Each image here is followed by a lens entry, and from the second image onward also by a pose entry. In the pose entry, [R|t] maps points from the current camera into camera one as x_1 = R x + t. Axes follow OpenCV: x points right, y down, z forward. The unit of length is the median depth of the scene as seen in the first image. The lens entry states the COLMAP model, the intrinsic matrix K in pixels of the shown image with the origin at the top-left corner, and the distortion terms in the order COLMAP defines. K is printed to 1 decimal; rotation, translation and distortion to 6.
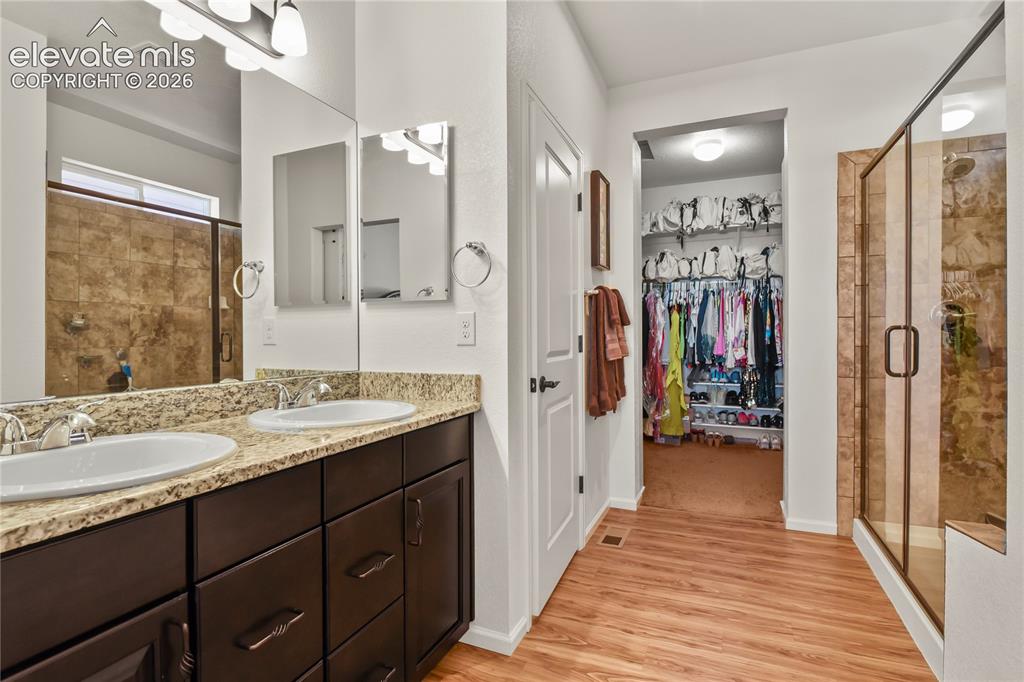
lens RADIAL K [[496.7, 0, 512.1], [0, 496.7, 343.5], [0, 0, 1]] dist [-0.005032, -0.004354]
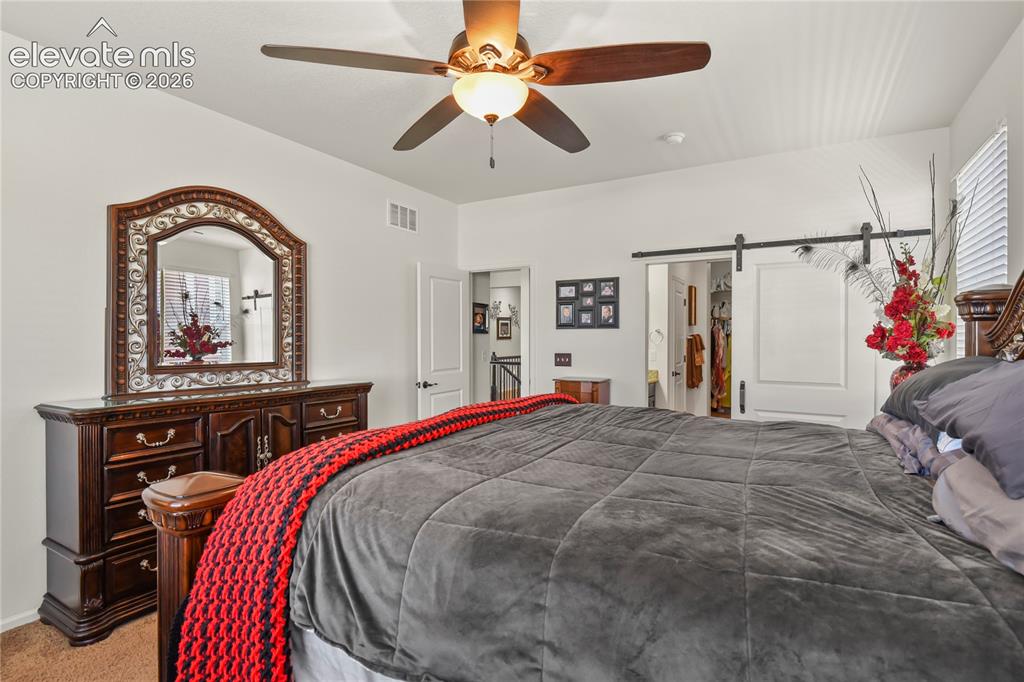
lens RADIAL K [[496.7, 0, 512.6], [0, 496.7, 343.4], [0, 0, 1]] dist [-0.005032, -0.004354]
pose [[0.992261, 0.005393, -0.124053, -0.347113], [-0.005485, 0.999985, -0.000397, -0.059720], [0.124049, 0.001074, 0.992276, -1.333401]]
